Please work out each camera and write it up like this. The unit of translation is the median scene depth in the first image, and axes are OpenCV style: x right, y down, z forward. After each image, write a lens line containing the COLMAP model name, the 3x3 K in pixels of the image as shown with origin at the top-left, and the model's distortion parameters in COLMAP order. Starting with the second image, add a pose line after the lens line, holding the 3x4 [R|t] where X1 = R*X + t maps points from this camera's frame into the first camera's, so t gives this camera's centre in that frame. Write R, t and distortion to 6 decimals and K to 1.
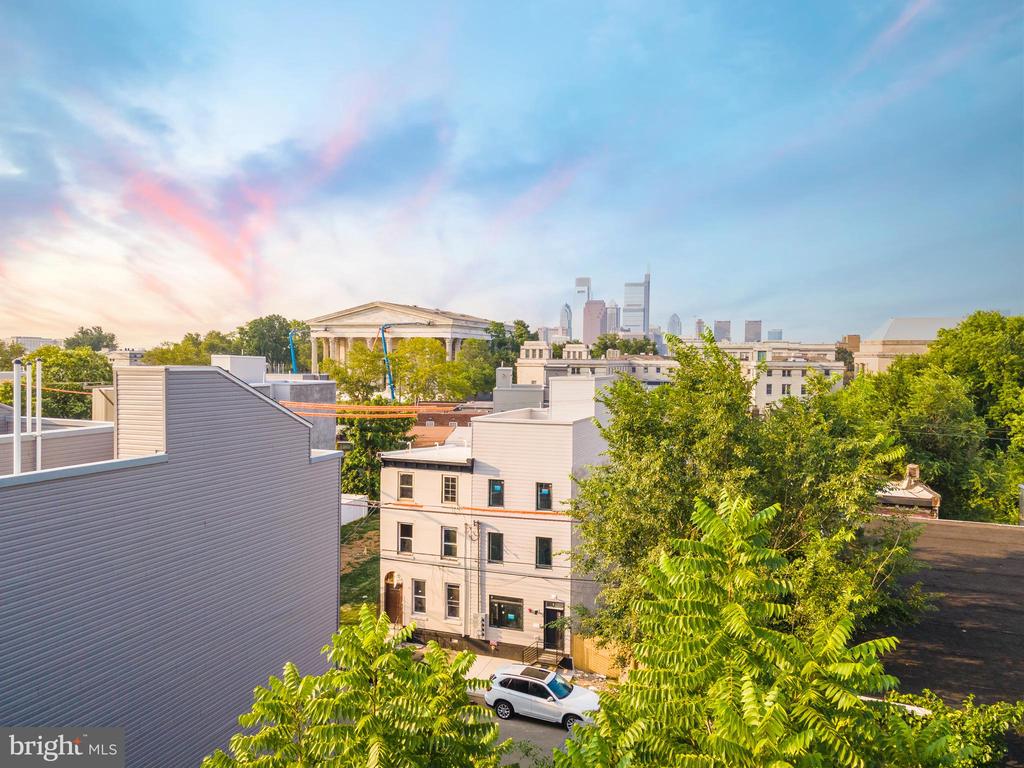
lens RADIAL K [[760.6, 0, 512.0], [0, 760.6, 384.0], [0, 0, 1]] dist [0.052593, 0.002394]
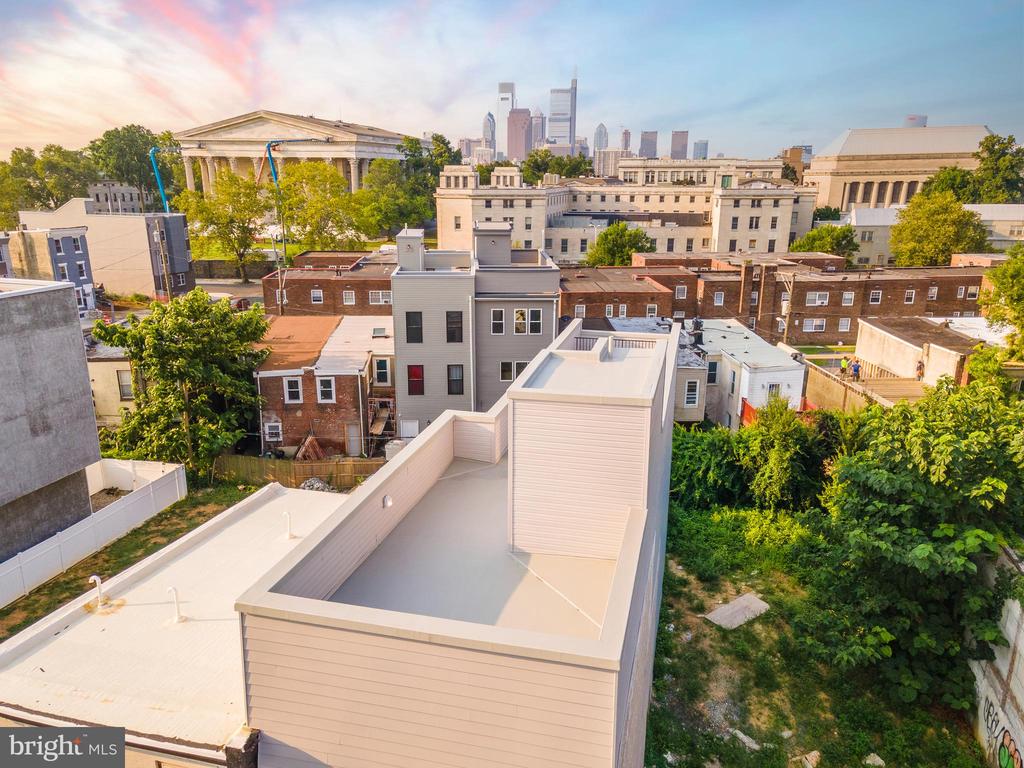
lens RADIAL K [[754.0, 0, 512.0], [0, 754.0, 384.0], [0, 0, 1]] dist [0.027772, 0.074513]
pose [[0.995056, -0.032854, 0.093723, 0.021794], [0.009700, 0.971337, 0.237510, -0.091421], [-0.098840, -0.235426, 0.966853, 0.707864]]
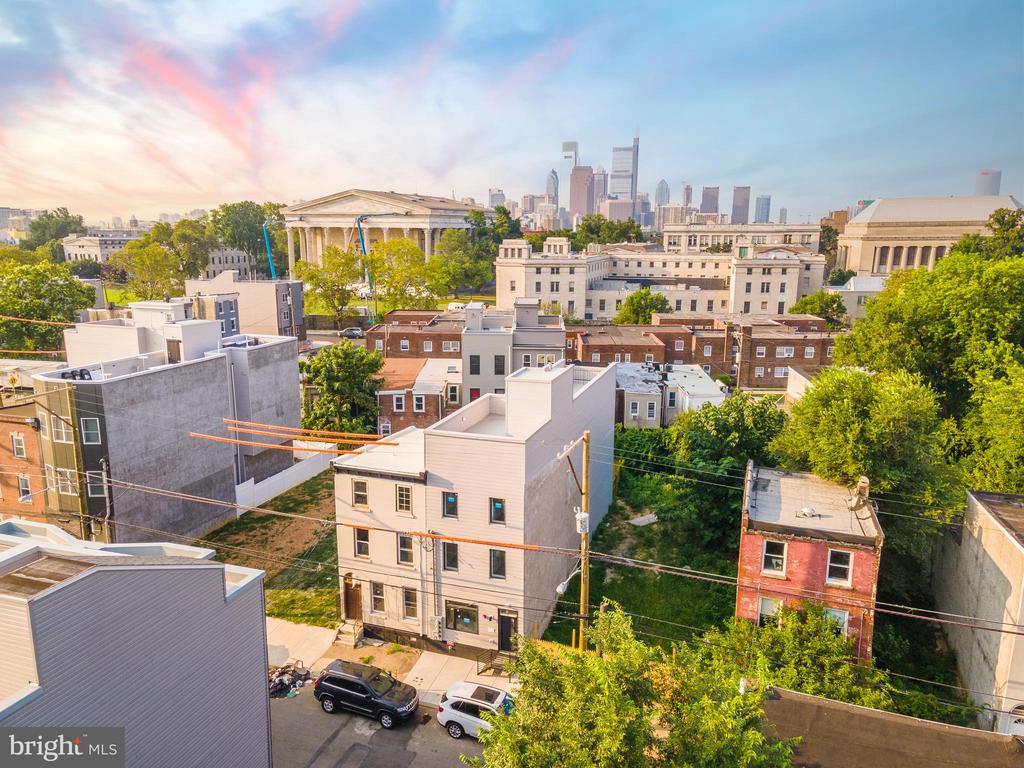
lens RADIAL K [[754.0, 0, 512.0], [0, 754.0, 384.0], [0, 0, 1]] dist [0.027772, 0.074513]
pose [[0.999819, -0.009528, 0.016456, 0.043294], [0.006557, 0.985083, 0.171956, -0.171992], [-0.017849, -0.171817, 0.984967, 0.050482]]
